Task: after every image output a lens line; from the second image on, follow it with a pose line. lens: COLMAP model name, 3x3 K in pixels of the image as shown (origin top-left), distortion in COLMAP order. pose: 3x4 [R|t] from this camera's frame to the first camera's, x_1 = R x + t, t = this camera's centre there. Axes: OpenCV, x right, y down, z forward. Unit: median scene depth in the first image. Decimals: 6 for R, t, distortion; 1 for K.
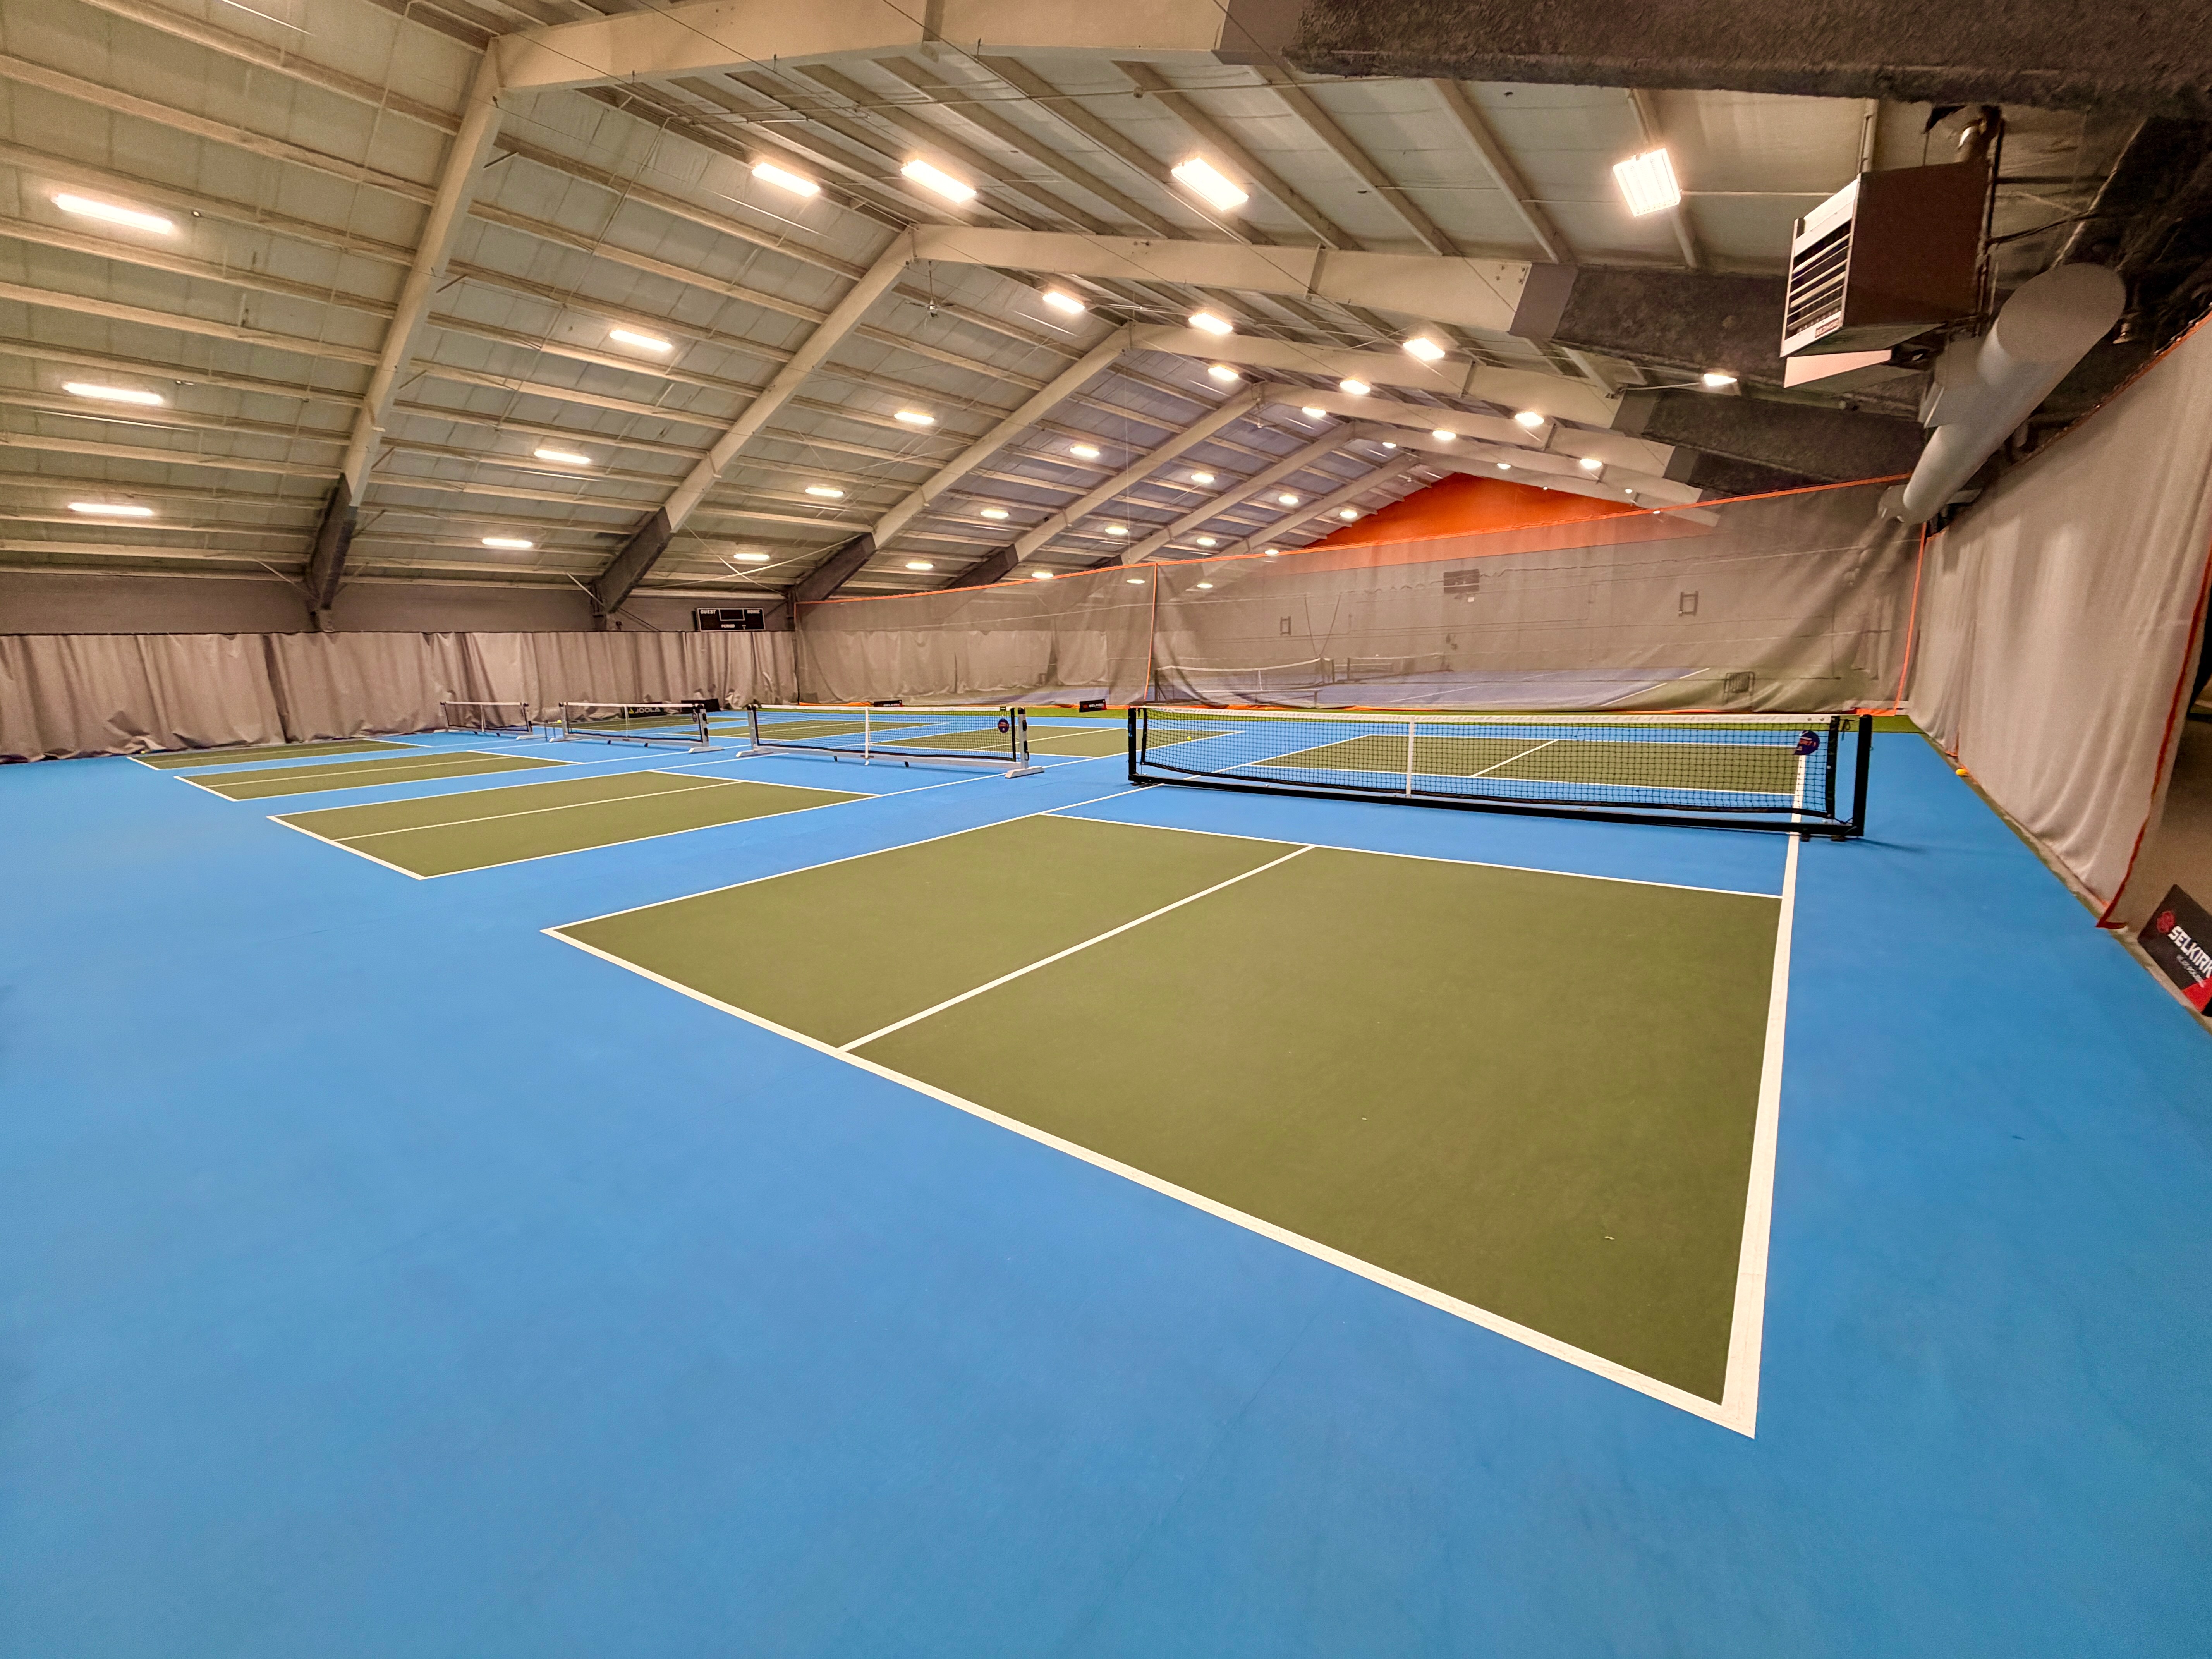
lens RADIAL K [[888.6, 0, 1103.9], [0, 888.6, 849.3], [0, 0, 1]] dist [0.000101, 0.000343]
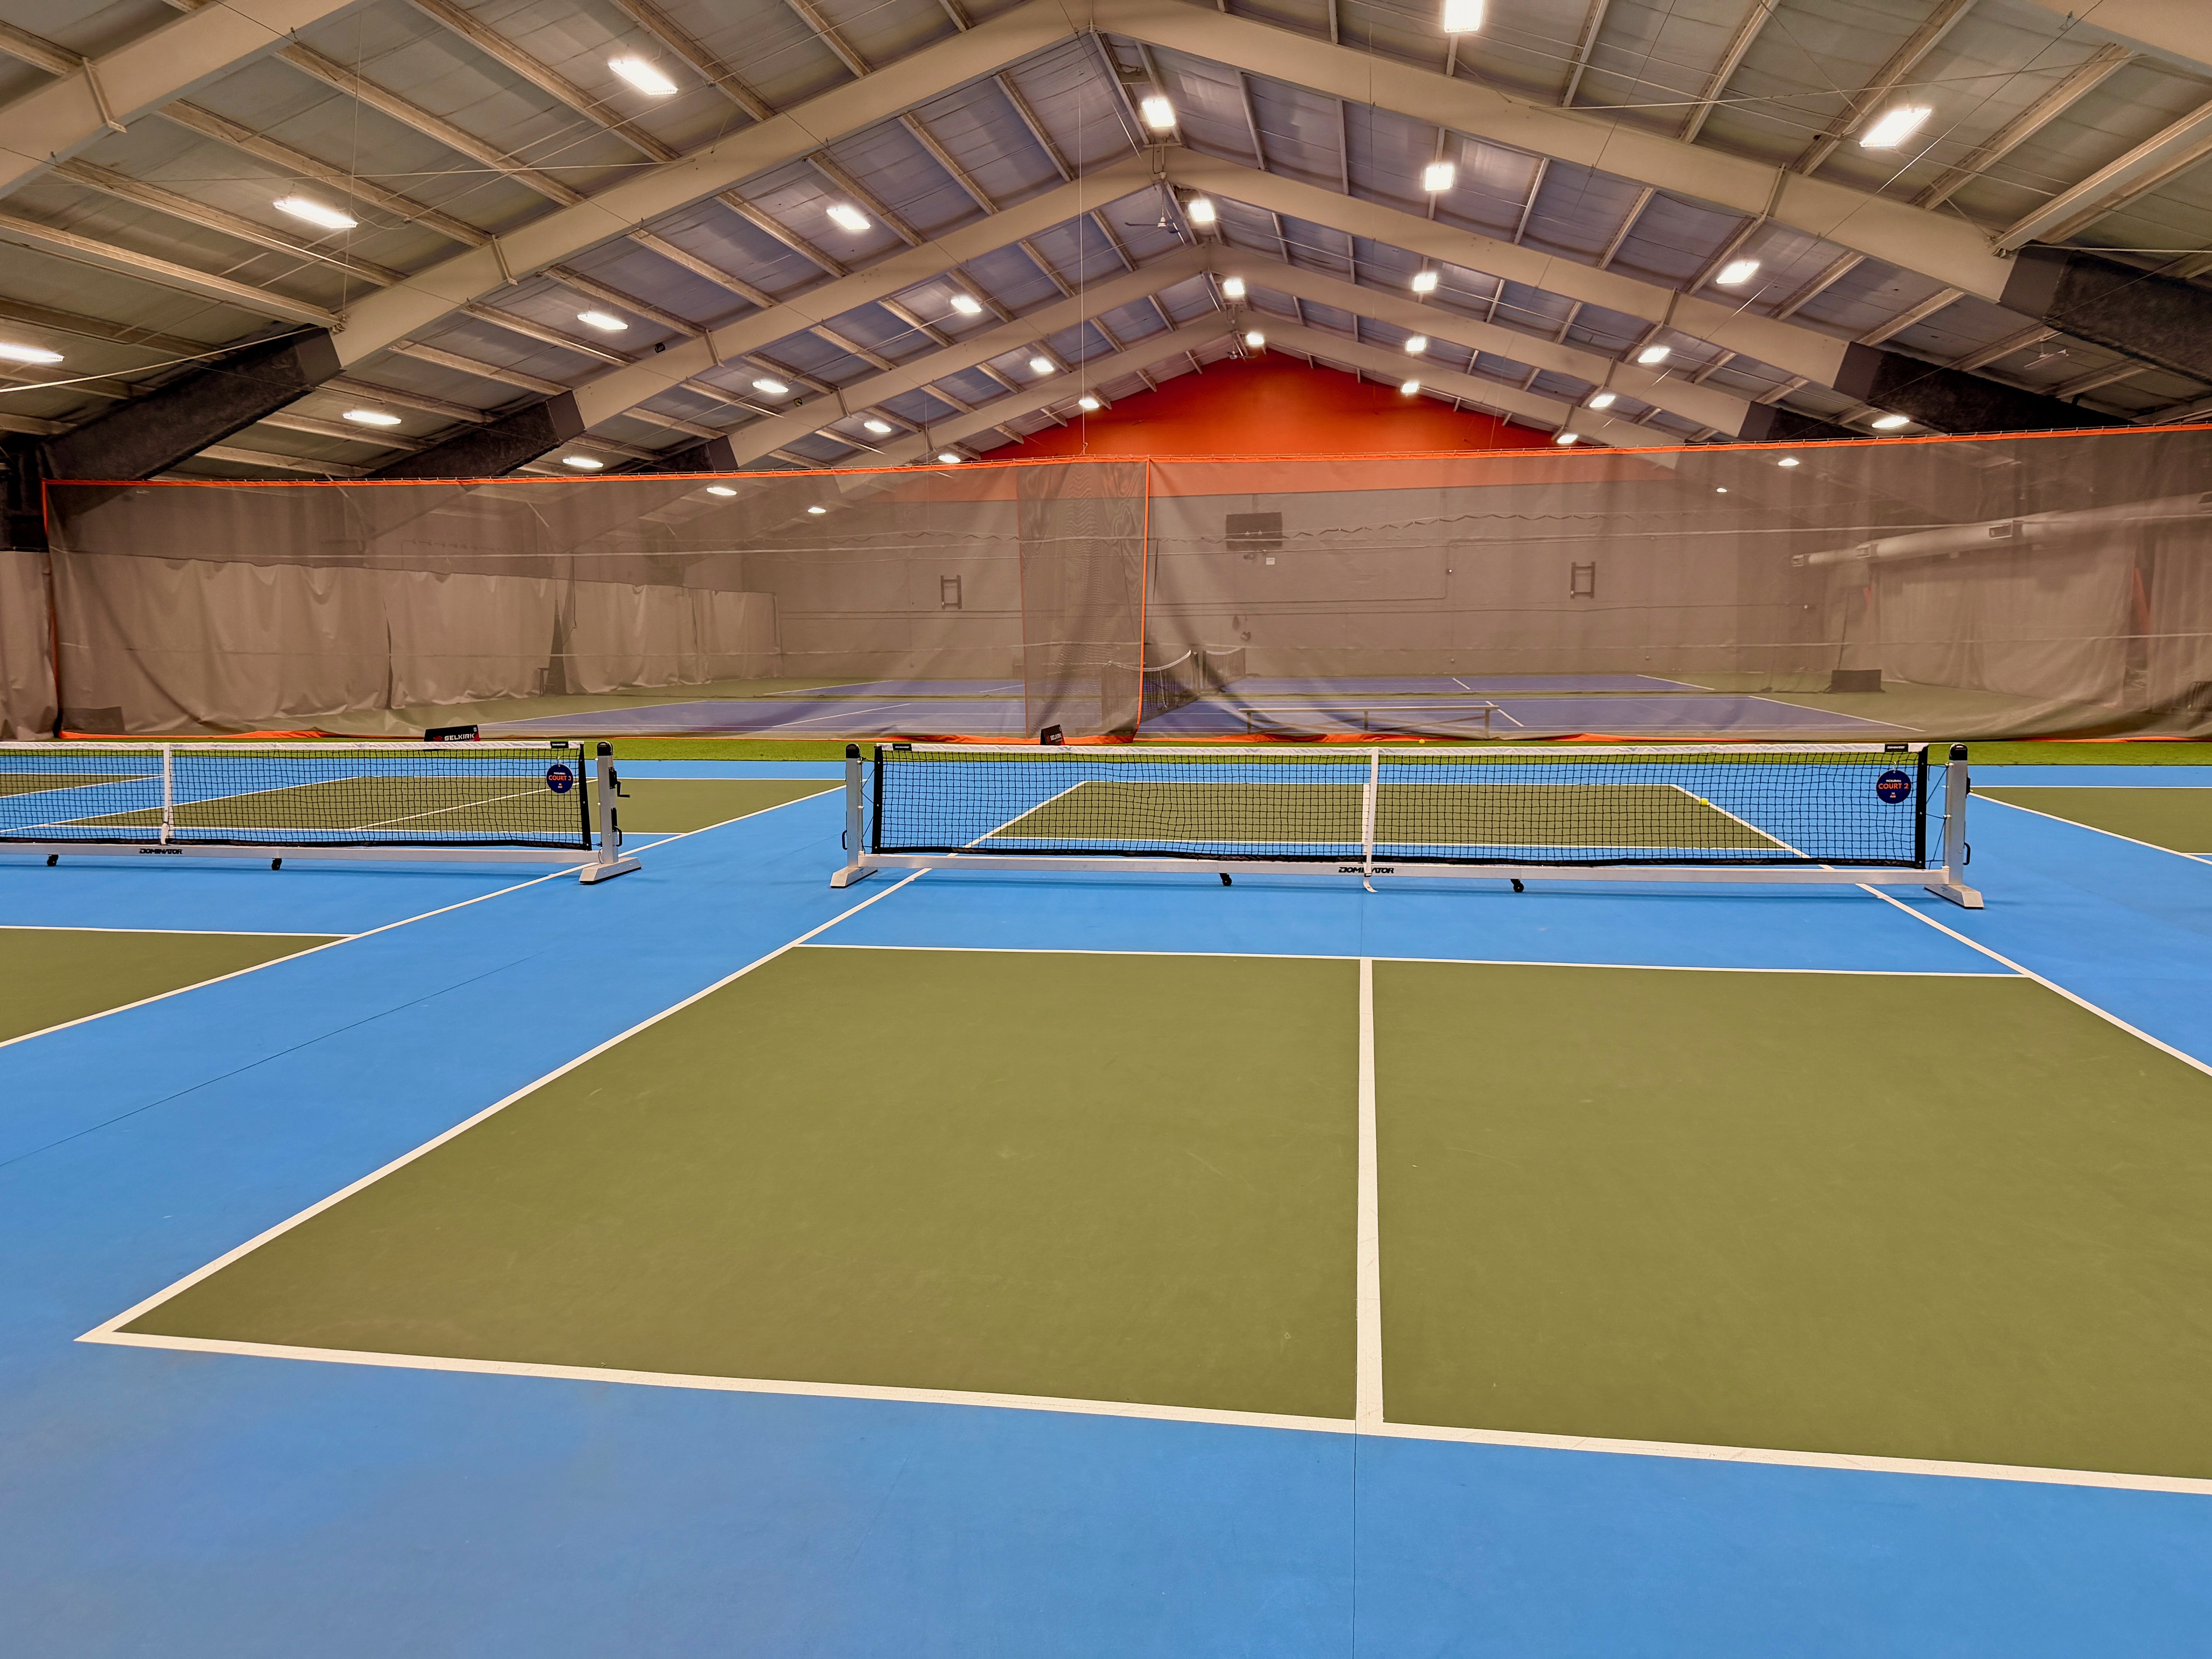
lens RADIAL K [[1552.6, 0, 1078.4], [0, 1552.6, 881.7], [0, 0, 1]] dist [0.031055, -0.025372]
pose [[0.873153, -0.051527, 0.484714, -0.460134], [0.082136, 0.995731, -0.042107, -0.051452], [-0.480476, 0.076579, 0.873658, 0.288655]]
